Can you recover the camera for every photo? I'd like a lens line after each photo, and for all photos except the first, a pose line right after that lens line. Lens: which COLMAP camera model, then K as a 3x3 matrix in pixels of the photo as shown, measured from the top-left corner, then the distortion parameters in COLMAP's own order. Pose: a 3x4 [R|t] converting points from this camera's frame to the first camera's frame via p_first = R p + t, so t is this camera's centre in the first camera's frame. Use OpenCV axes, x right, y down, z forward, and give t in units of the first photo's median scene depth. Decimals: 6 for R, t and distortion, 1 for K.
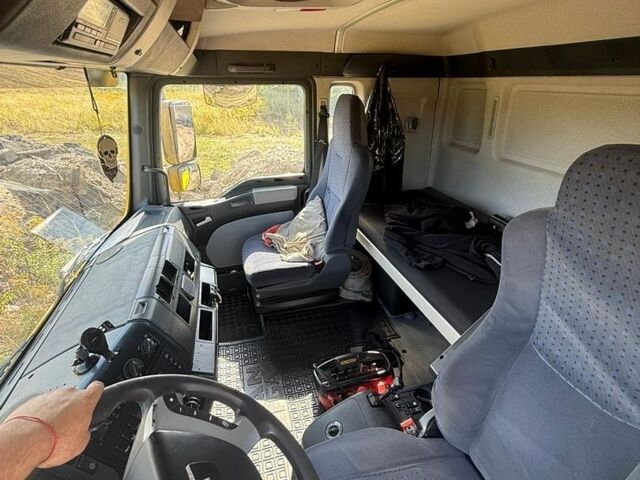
lens RADIAL K [[339.0, 0, 321.2], [0, 339.0, 236.2], [0, 0, 1]] dist [-0.001391, -0.000026]
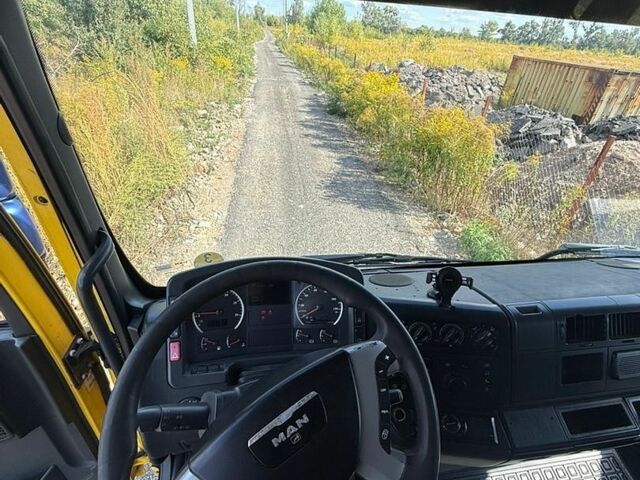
lens RADIAL K [[339.0, 0, 321.2], [0, 339.0, 236.2], [0, 0, 1]] dist [-0.001391, -0.000026]
pose [[-0.110359, 0.515350, -0.849844, 0.067018], [-0.478746, 0.721768, 0.499853, -0.047866], [0.870990, 0.462023, 0.167068, 0.218348]]
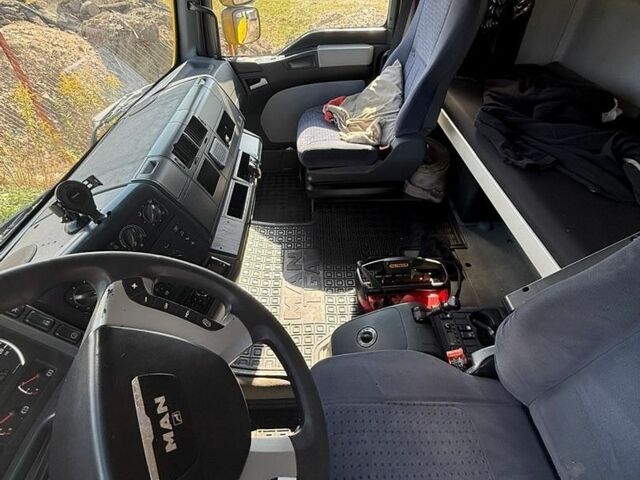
lens RADIAL K [[339.0, 0, 321.2], [0, 339.0, 236.2], [0, 0, 1]] dist [-0.001391, -0.000026]
pose [[0.971636, 0.160628, -0.173557, 0.024528], [-0.098506, 0.942124, 0.320468, 0.038943], [0.214988, -0.294282, 0.931224, 0.166858]]
